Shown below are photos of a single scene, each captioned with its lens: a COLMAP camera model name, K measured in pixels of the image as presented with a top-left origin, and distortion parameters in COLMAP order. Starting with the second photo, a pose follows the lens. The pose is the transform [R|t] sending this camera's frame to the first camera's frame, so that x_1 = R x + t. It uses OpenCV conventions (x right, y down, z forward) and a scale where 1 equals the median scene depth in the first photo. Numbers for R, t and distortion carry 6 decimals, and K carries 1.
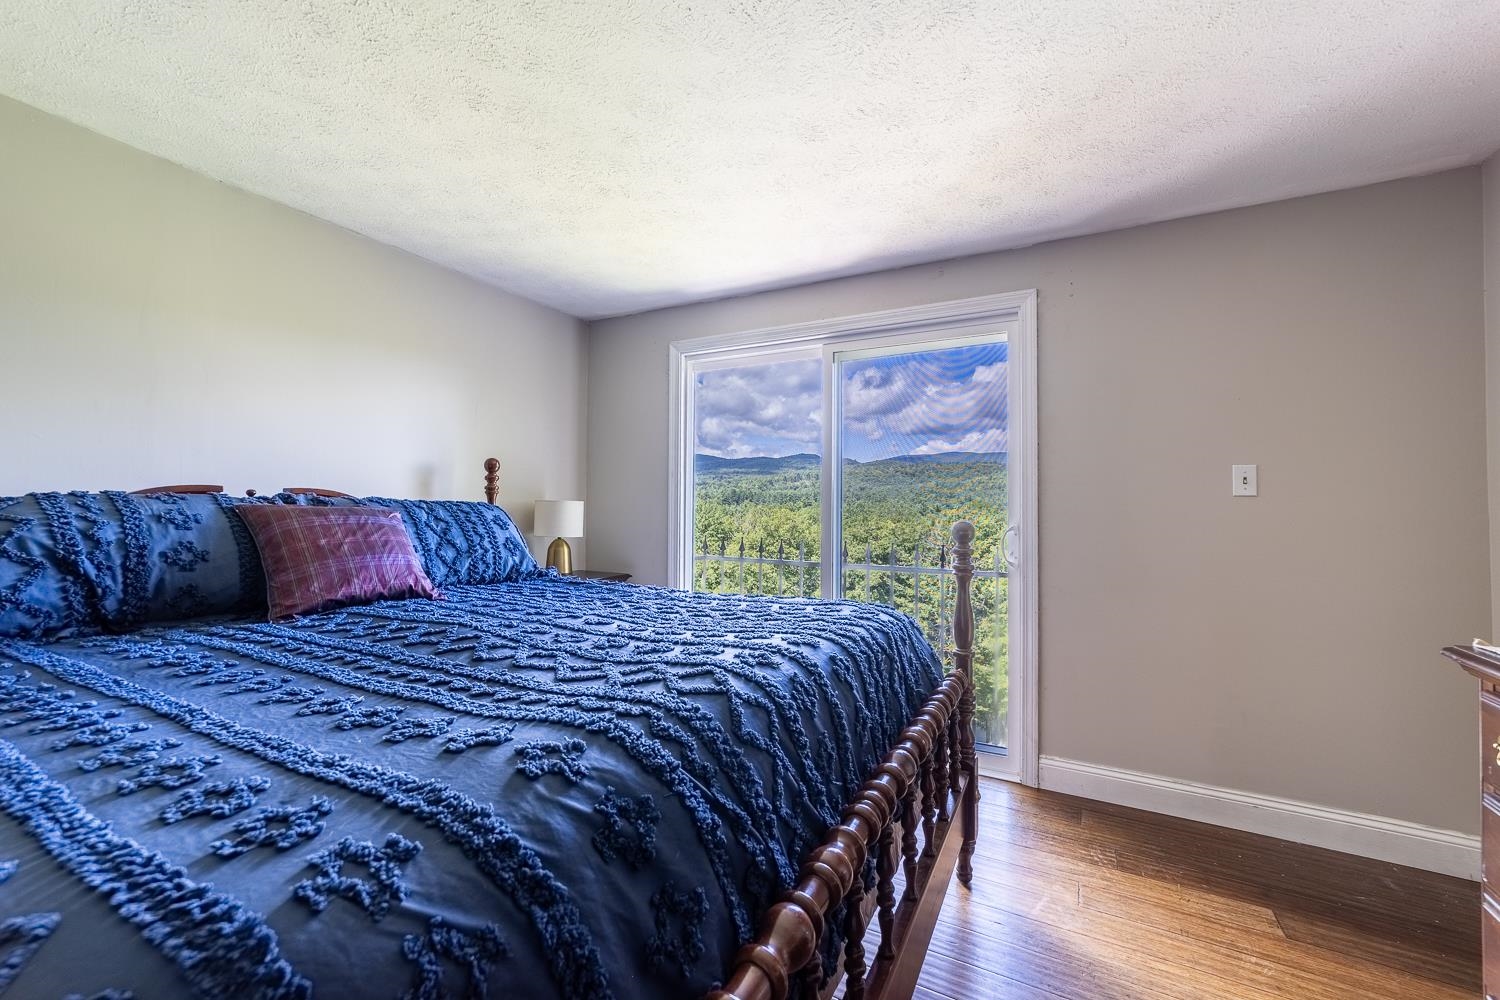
lens RADIAL K [[578.0, 0, 754.4], [0, 578.0, 505.1], [0, 0, 1]] dist [-0.006219, 0.000253]
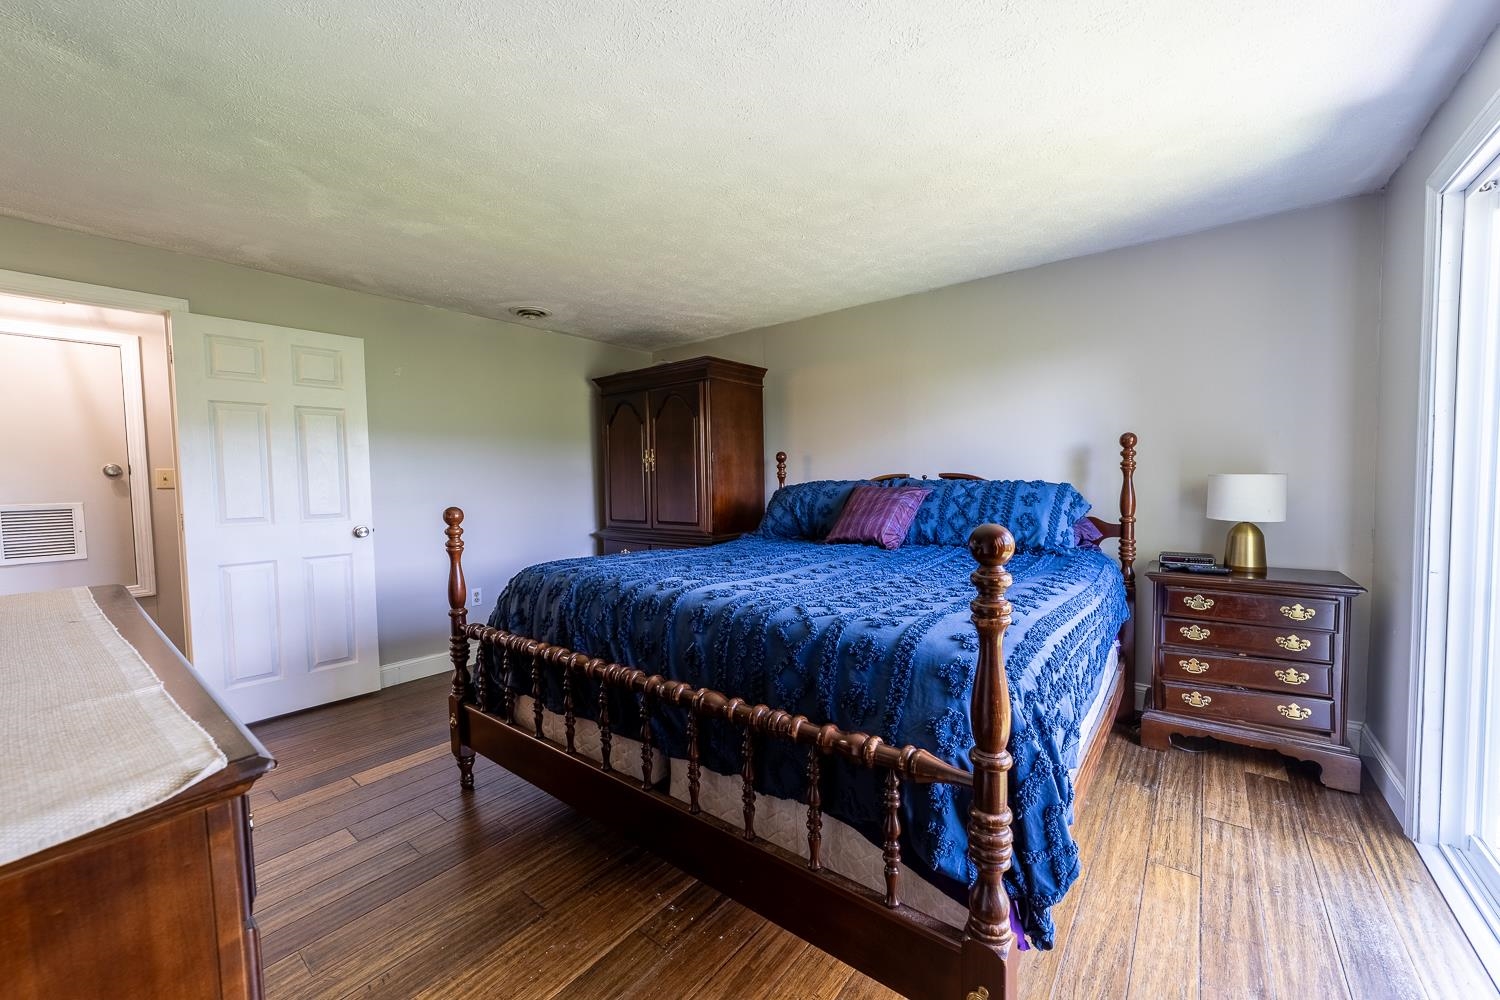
lens RADIAL K [[578.0, 0, 754.4], [0, 578.0, 505.1], [0, 0, 1]] dist [-0.006219, 0.000253]
pose [[-0.159395, 0.042112, -0.986316, 0.906422], [0.022103, 0.998992, 0.039081, -0.016969], [0.986967, -0.015572, -0.160165, 0.822479]]
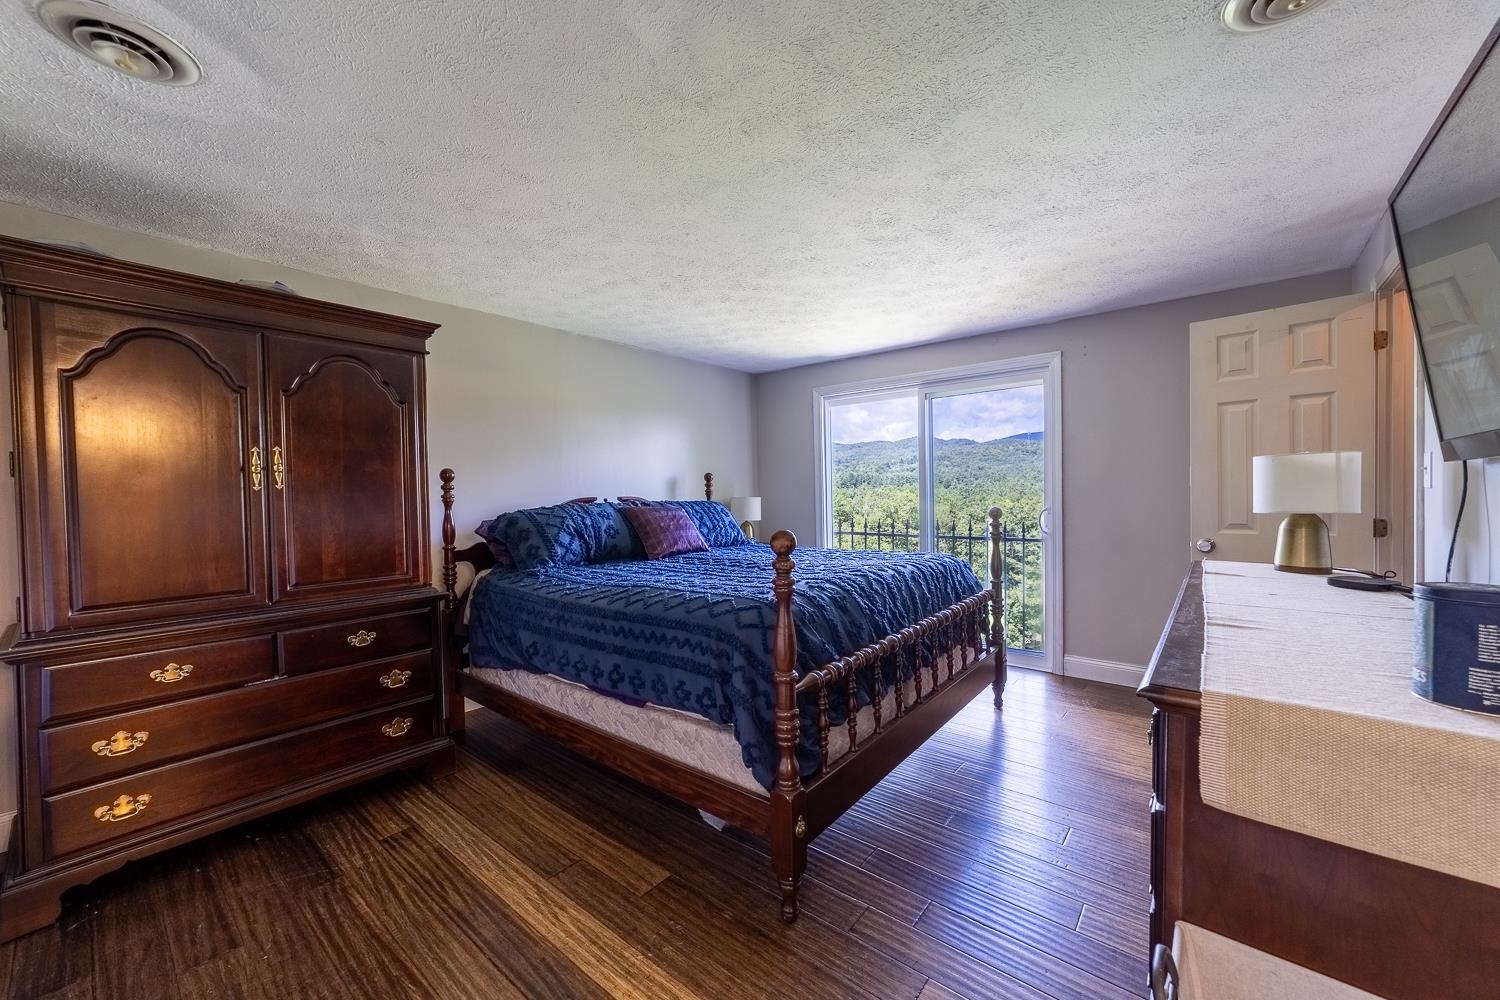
lens RADIAL K [[578.0, 0, 754.4], [0, 578.0, 505.1], [0, 0, 1]] dist [-0.006219, 0.000253]
pose [[0.979721, -0.022934, -0.199047, -0.007685], [0.028958, 0.999205, 0.027405, -0.043122], [0.198261, -0.032613, 0.979607, -0.795120]]
